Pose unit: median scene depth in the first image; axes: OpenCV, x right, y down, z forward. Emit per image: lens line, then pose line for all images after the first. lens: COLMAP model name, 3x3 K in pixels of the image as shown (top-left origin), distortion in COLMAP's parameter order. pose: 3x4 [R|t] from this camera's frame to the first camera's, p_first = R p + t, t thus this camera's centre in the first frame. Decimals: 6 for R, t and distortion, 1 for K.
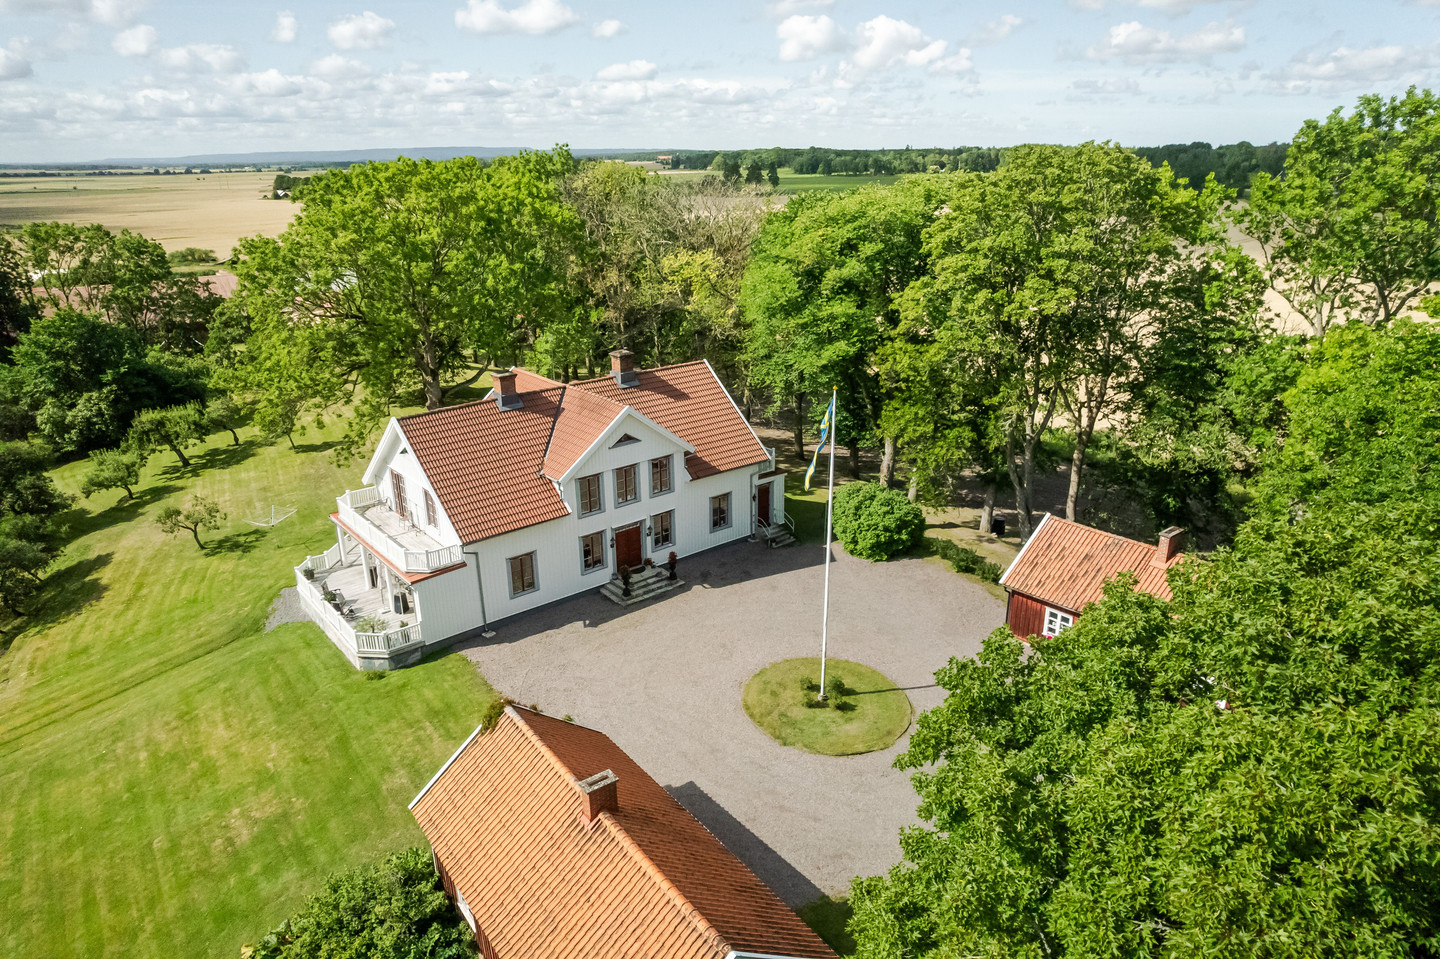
lens RADIAL K [[926.5, 0, 720.0], [0, 926.5, 479.5], [0, 0, 1]] dist [-0.001376, 0.000698]
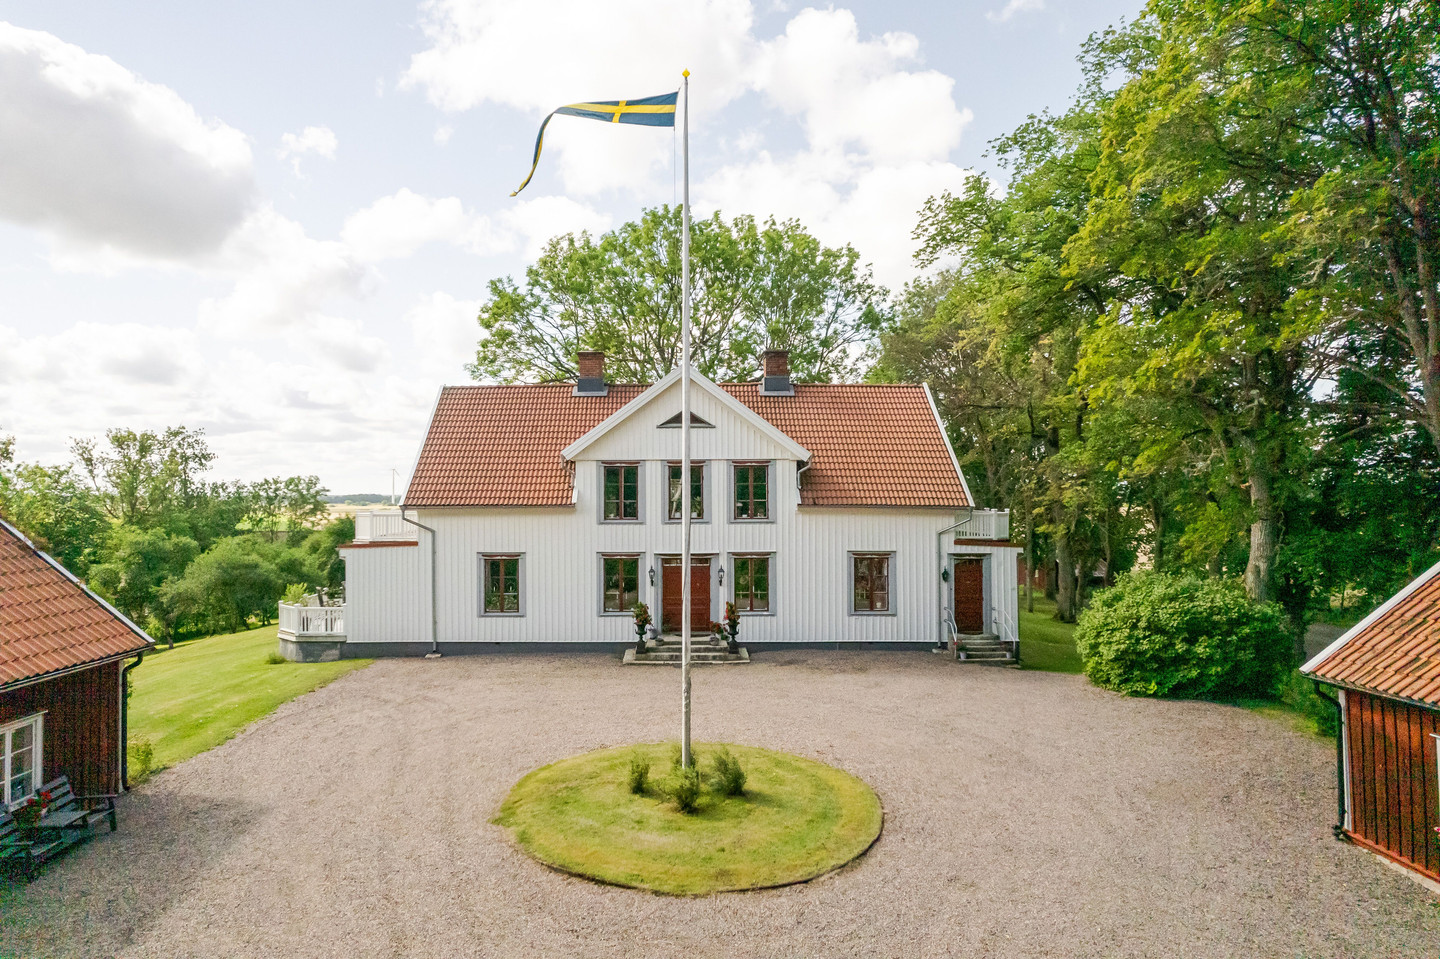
lens RADIAL K [[926.5, 0, 720.0], [0, 926.5, 479.5], [0, 0, 1]] dist [-0.001376, 0.000698]
pose [[0.788110, -0.011777, -0.615421, 0.321891], [-0.207490, 0.936217, -0.283629, 0.178774], [0.579508, 0.351225, 0.735398, 0.516988]]
